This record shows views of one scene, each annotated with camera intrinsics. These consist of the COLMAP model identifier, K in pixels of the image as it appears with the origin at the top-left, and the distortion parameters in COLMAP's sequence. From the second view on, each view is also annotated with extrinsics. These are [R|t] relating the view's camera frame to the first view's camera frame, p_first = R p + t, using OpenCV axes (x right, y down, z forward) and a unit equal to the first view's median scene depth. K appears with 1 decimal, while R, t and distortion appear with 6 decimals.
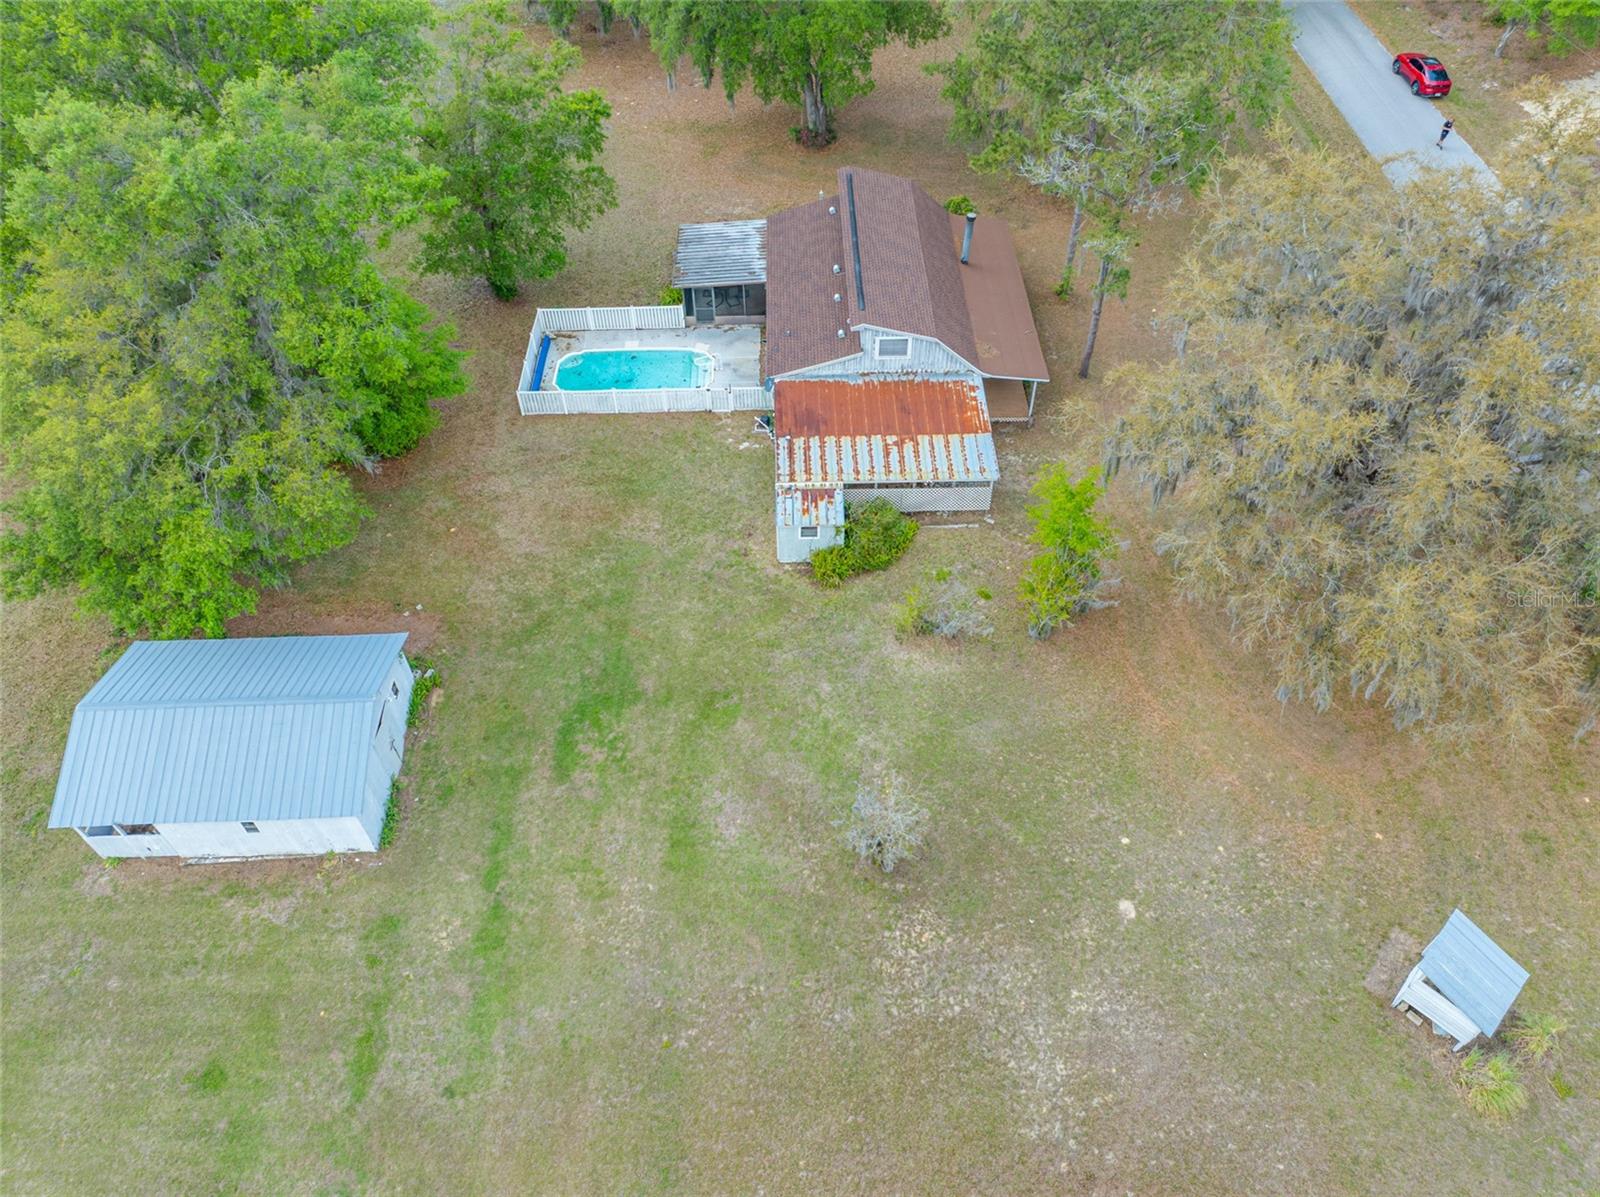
lens RADIAL K [[1126.4, 0, 800.0], [0, 1126.4, 598.5], [0, 0, 1]] dist [-0.005726, -0.002298]
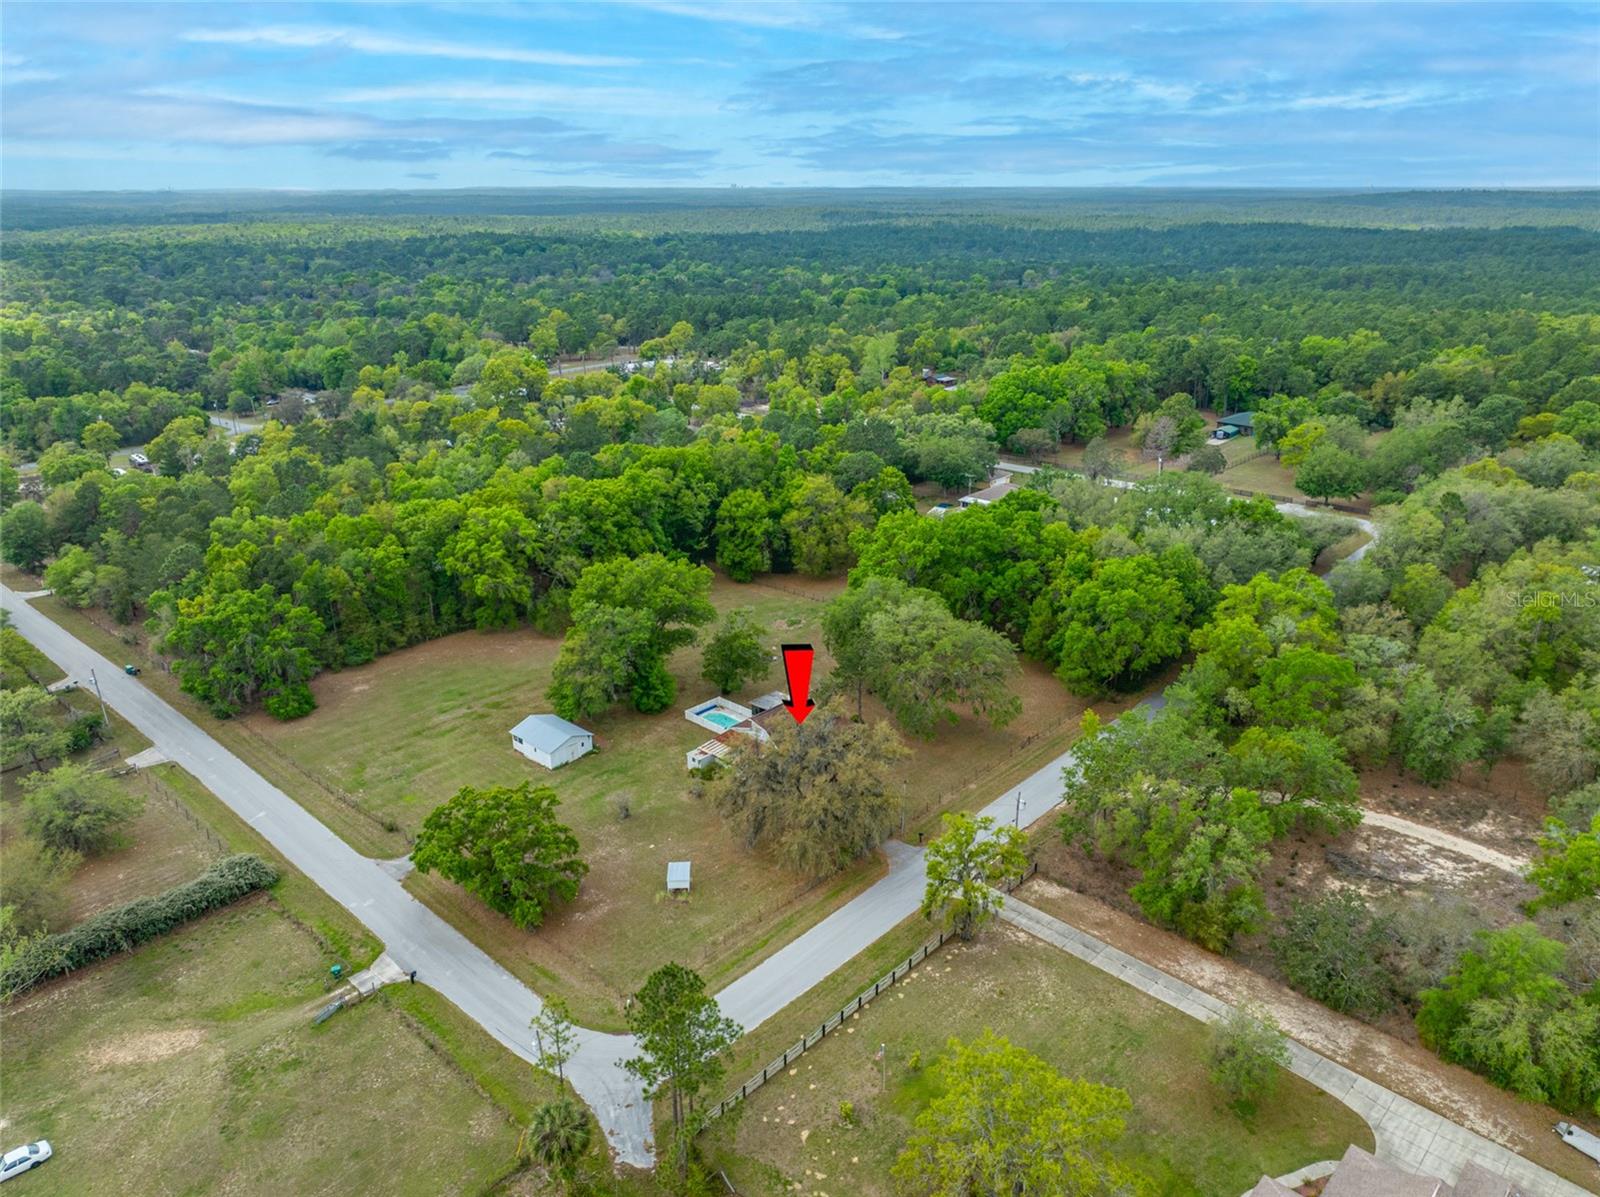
lens RADIAL K [[1134.6, 0, 800.0], [0, 1134.6, 598.5], [0, 0, 1]] dist [0.025650, -0.084484]
pose [[0.710501, 0.244871, -0.659717, 2.313497], [-0.524493, 0.809296, -0.264476, 0.276521], [0.469143, 0.533928, 0.703439, -1.479956]]
